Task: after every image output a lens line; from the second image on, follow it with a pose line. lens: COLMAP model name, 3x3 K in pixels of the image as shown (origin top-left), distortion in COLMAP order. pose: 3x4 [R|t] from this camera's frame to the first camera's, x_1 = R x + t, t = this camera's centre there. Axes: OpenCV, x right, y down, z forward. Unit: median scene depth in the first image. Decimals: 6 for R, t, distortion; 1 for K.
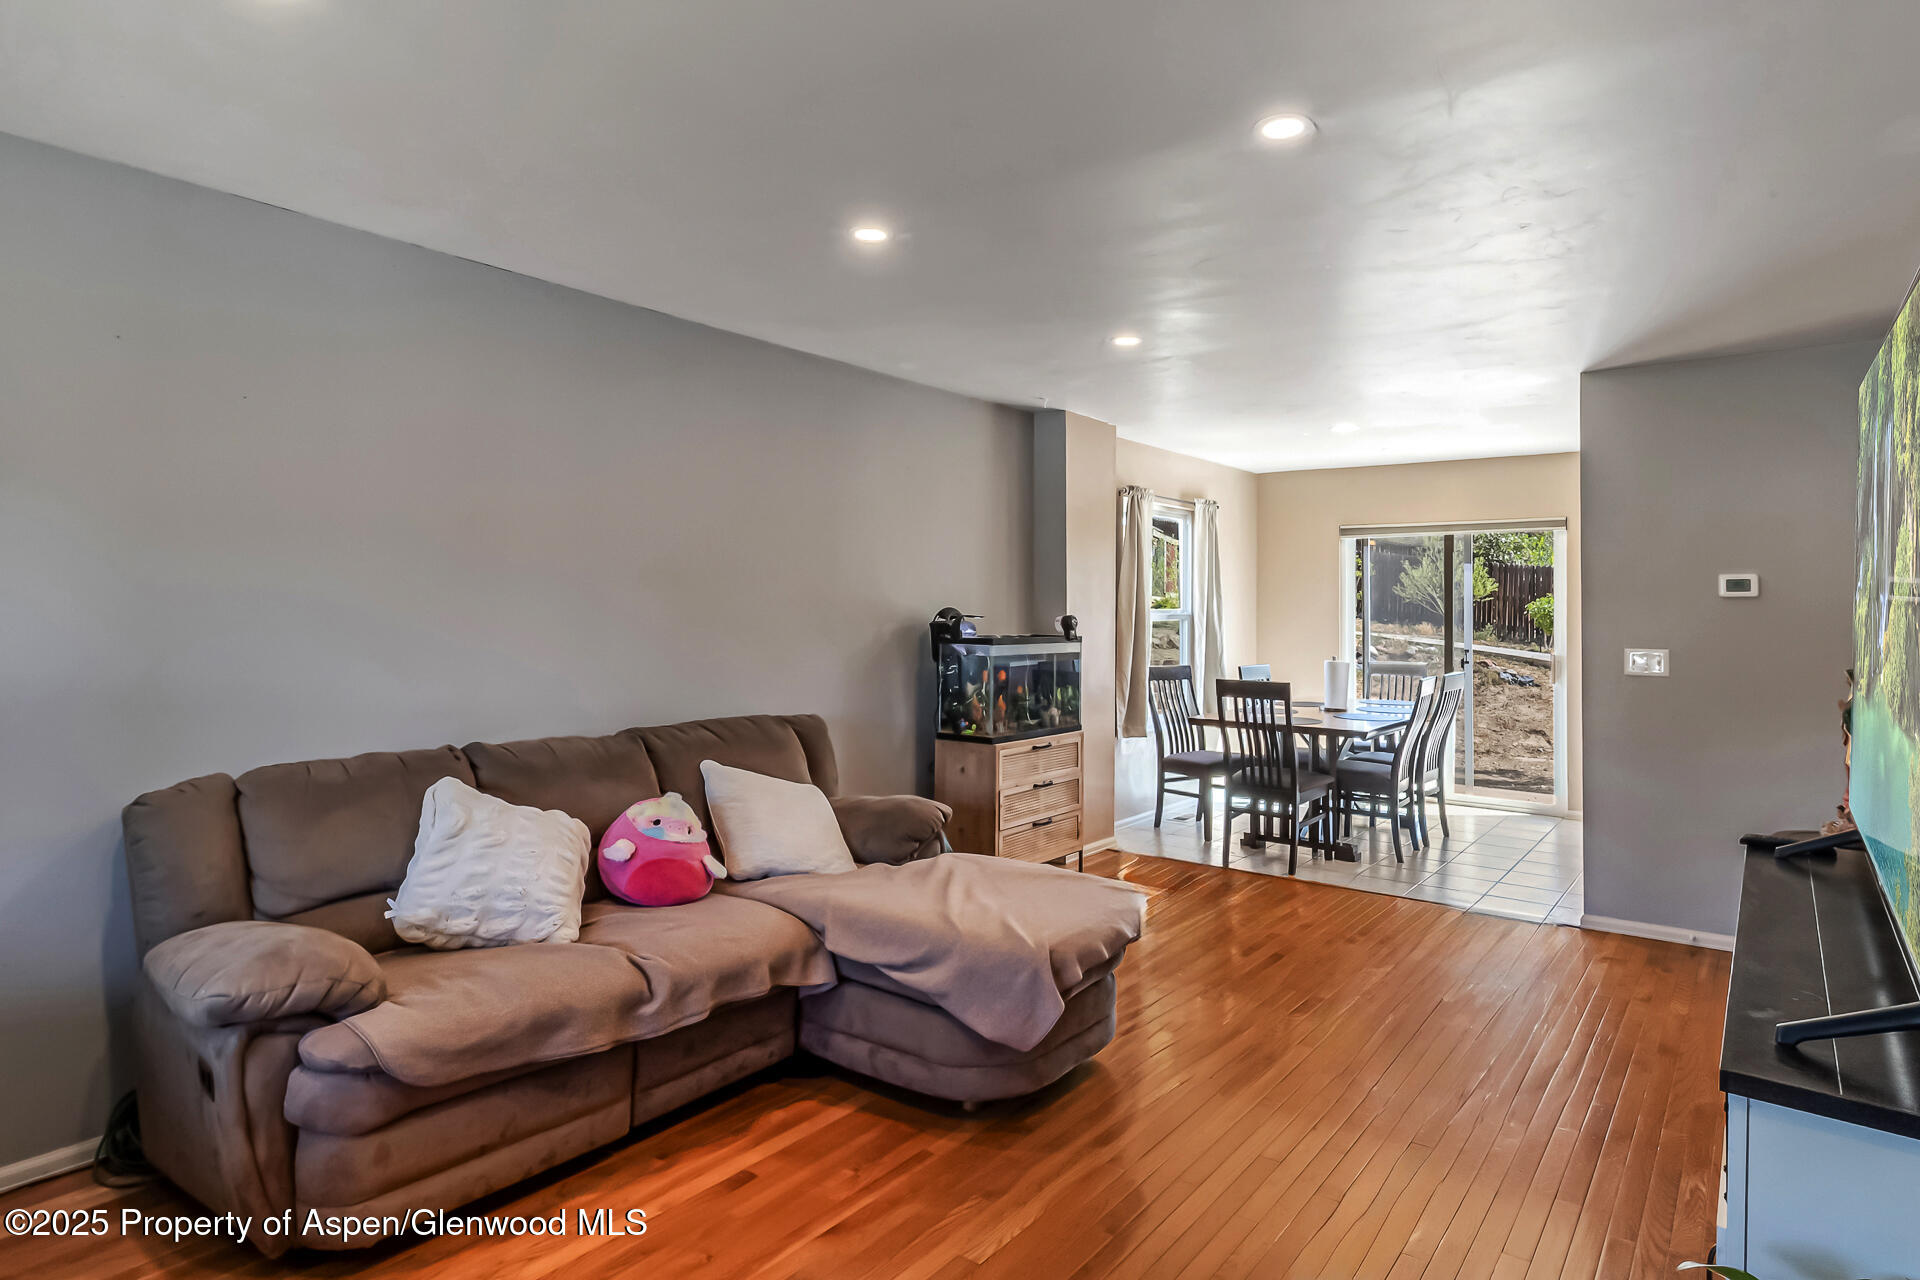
lens RADIAL K [[1056.5, 0, 978.7], [0, 1056.5, 622.1], [0, 0, 1]] dist [0.002693, 0.000710]
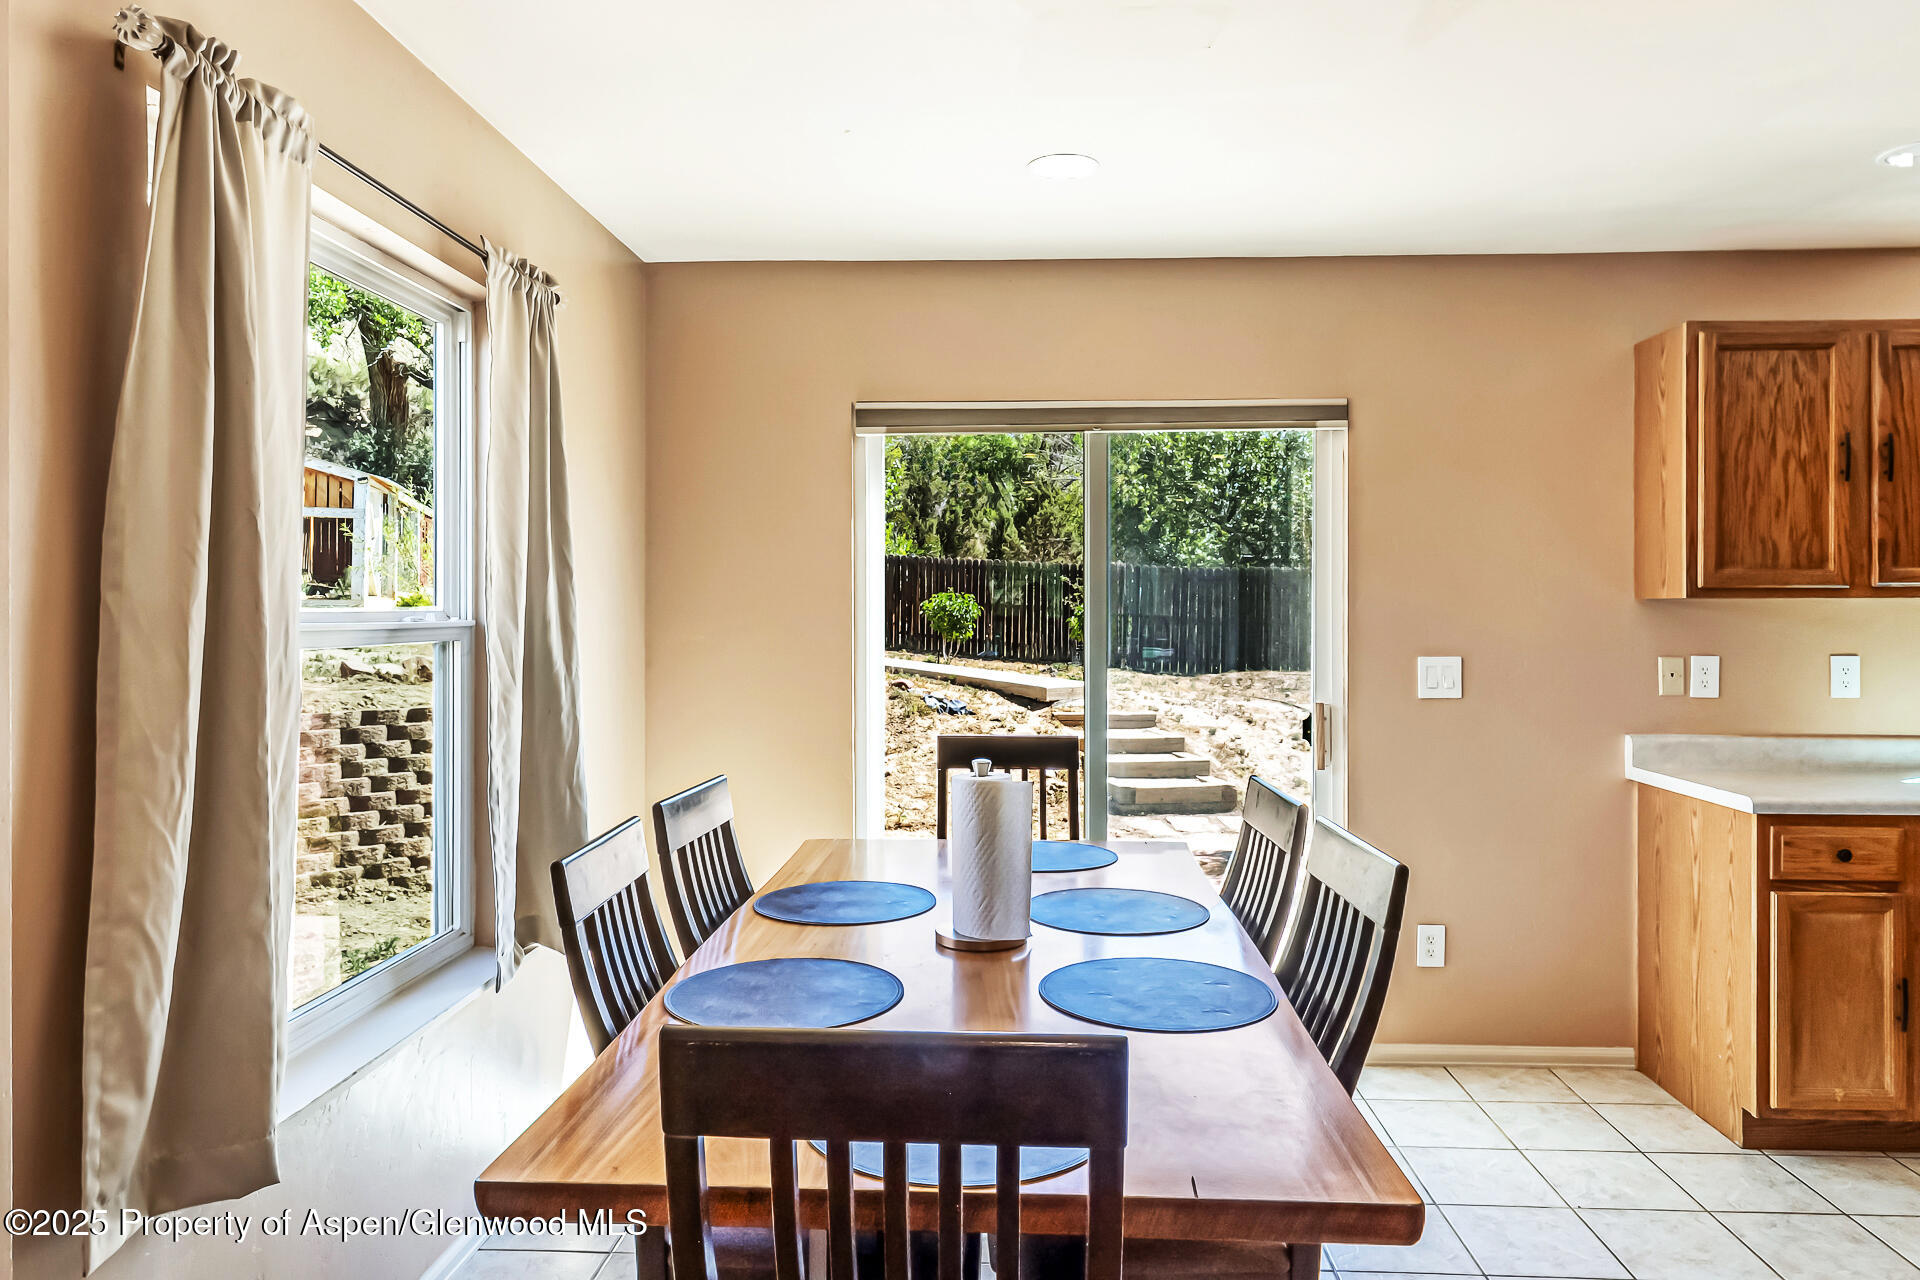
lens RADIAL K [[1233.8, 0, 968.5], [0, 1233.8, 625.5], [0, 0, 1]] dist [0.006786, 0.002270]
pose [[0.823909, -0.025796, 0.566134, 0.111565], [0.026840, 0.999619, 0.006486, -0.007762], [-0.566086, 0.009852, 0.824288, 0.605654]]
